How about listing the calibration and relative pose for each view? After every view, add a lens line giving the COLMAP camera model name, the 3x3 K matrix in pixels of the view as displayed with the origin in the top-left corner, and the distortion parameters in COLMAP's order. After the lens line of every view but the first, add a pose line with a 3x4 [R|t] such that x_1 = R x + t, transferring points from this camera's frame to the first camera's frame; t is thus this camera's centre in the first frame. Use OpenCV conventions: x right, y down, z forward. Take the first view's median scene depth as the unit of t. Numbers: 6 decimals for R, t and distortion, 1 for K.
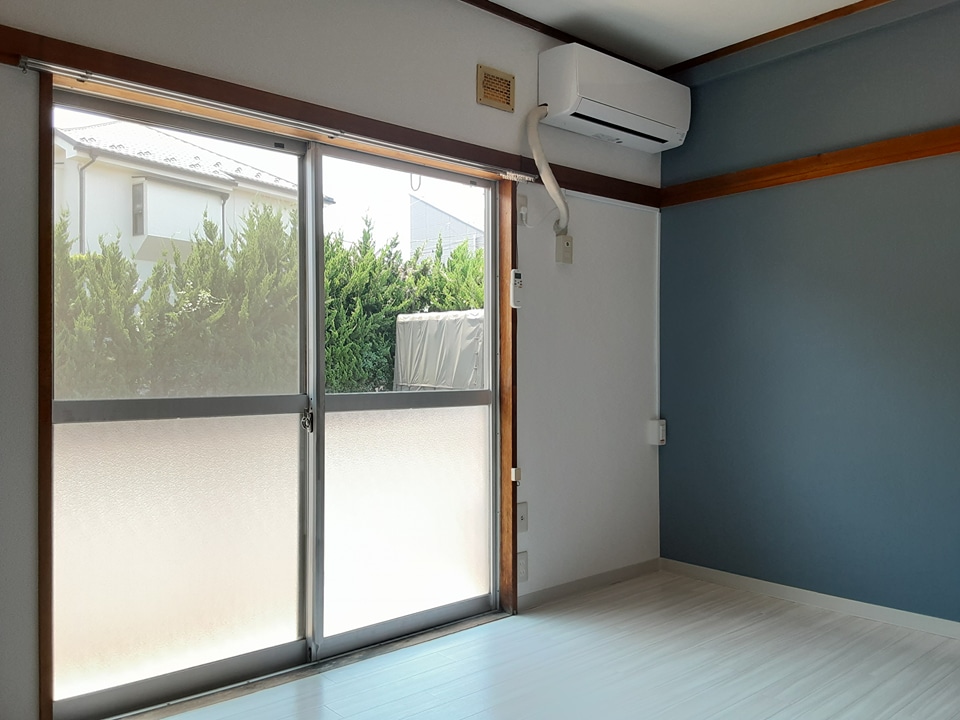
lens RADIAL K [[792.5, 0, 482.1], [0, 792.5, 359.4], [0, 0, 1]] dist [0.037201, -0.060405]
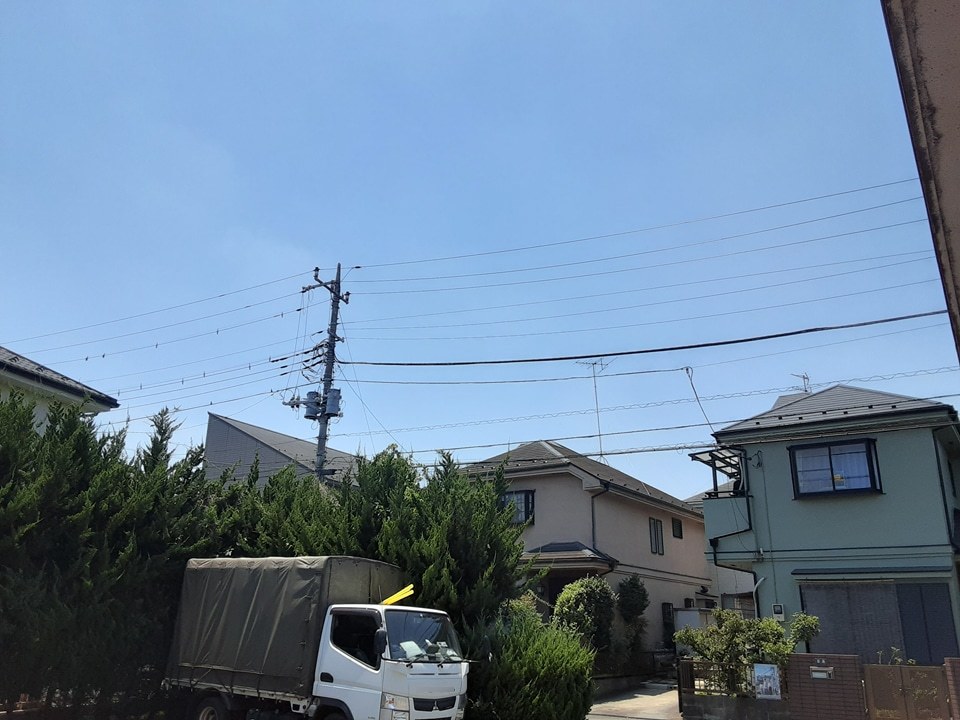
lens RADIAL K [[792.5, 0, 470.2], [0, 792.5, 358.8], [0, 0, 1]] dist [0.037201, -0.060405]
pose [[0.968495, 0.097730, 0.229054, -0.043183], [-0.022729, 0.950628, -0.309500, -0.011538], [-0.247992, 0.294543, 0.922900, 0.229804]]
